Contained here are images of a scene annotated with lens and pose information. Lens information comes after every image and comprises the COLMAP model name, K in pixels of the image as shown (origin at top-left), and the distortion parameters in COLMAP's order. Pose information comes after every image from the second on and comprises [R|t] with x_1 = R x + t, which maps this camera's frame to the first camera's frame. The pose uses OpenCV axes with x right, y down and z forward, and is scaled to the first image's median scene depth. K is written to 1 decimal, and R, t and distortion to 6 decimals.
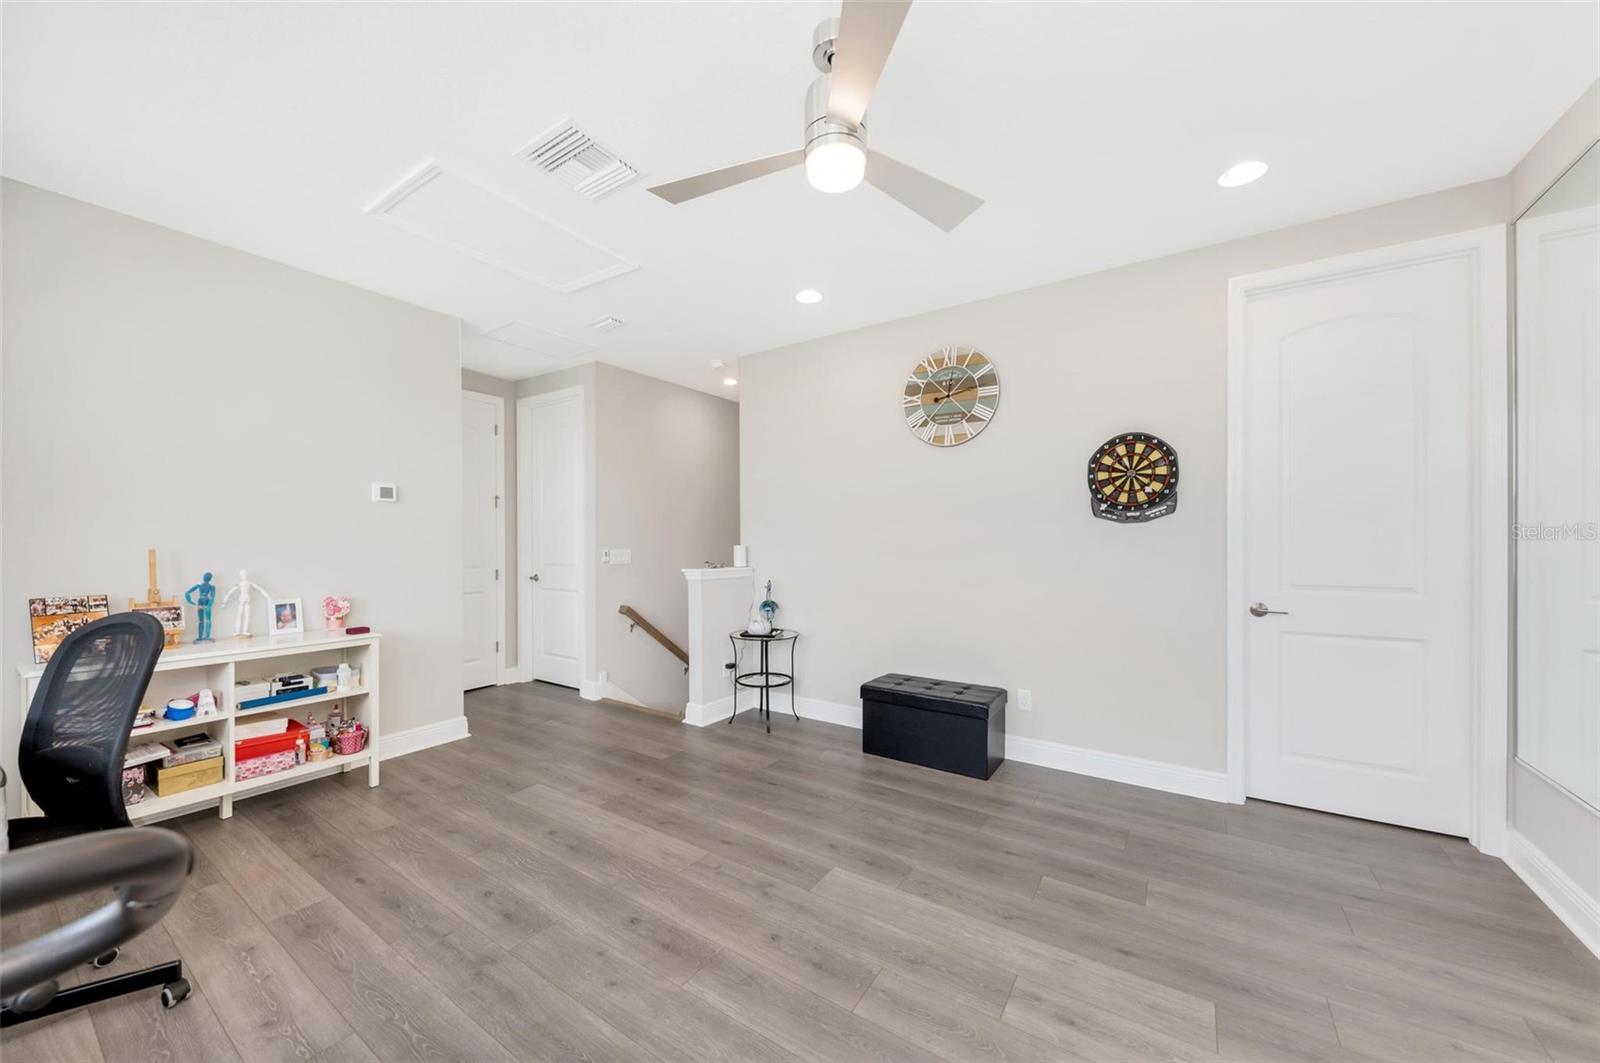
lens RADIAL K [[584.8, 0, 802.5], [0, 584.8, 537.6], [0, 0, 1]] dist [-0.000137, -0.000016]
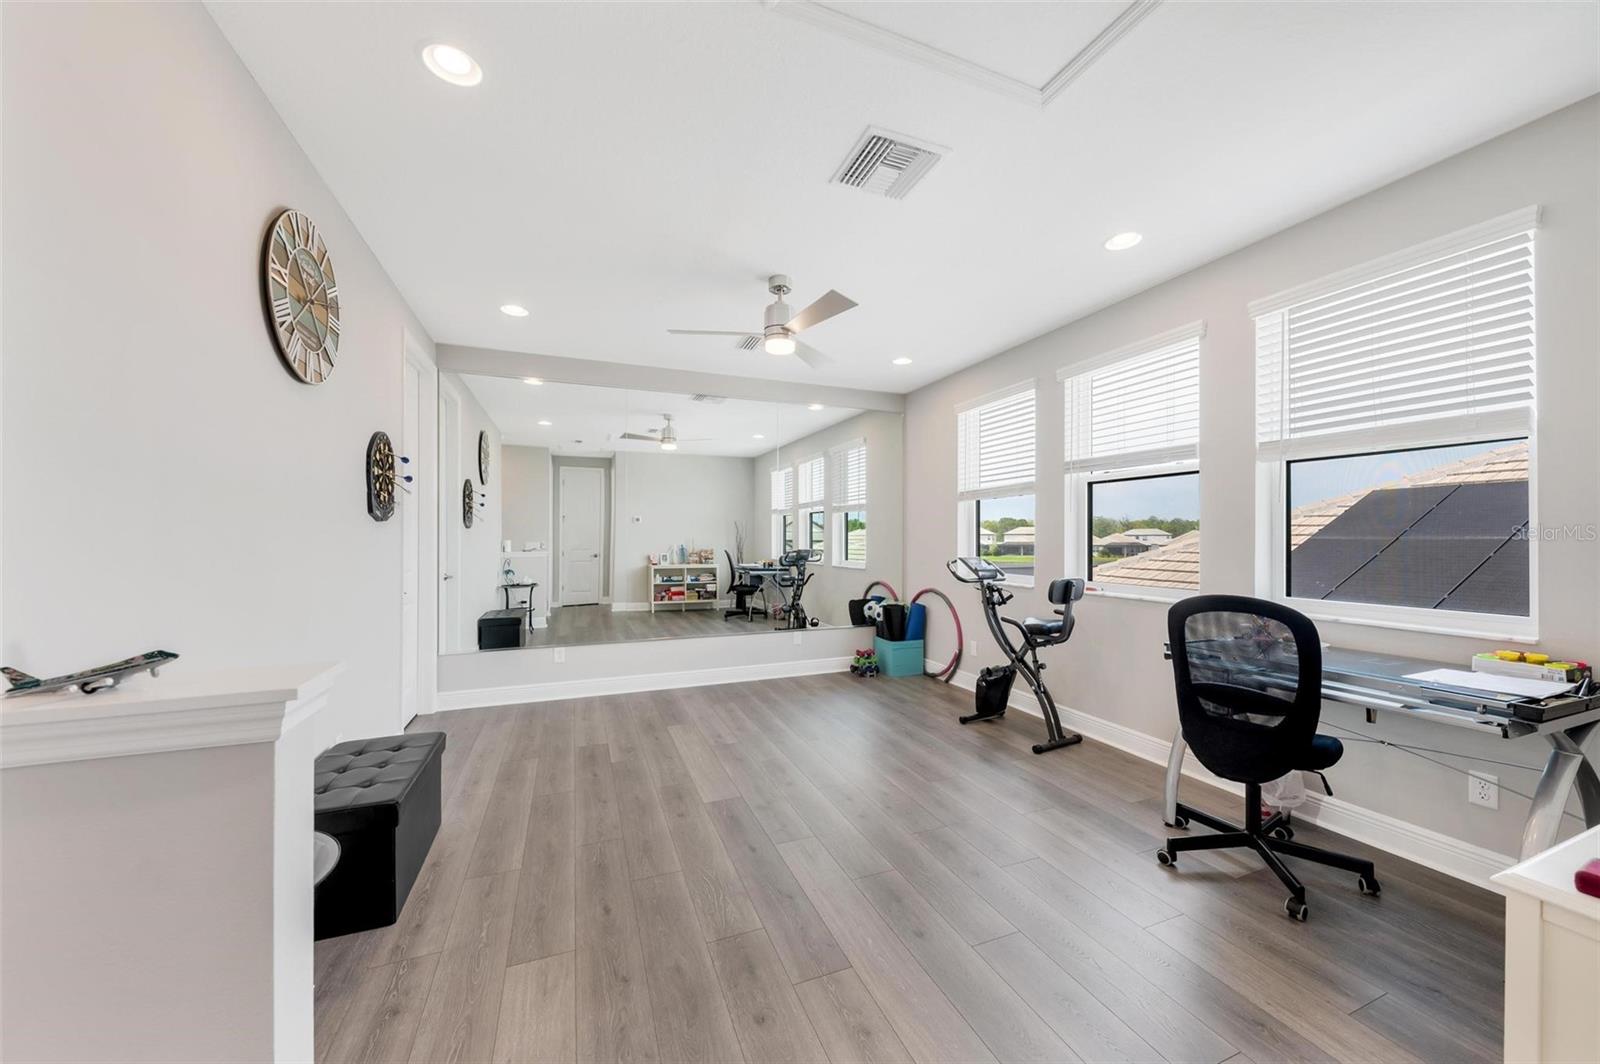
lens RADIAL K [[584.8, 0, 803.8], [0, 584.8, 535.7], [0, 0, 1]] dist [-0.000137, -0.000016]
pose [[-0.830217, 0.002025, 0.557436, -0.760569], [-0.000795, 0.999988, -0.004817, 0.003472], [-0.557439, -0.004442, -0.830206, 1.794623]]
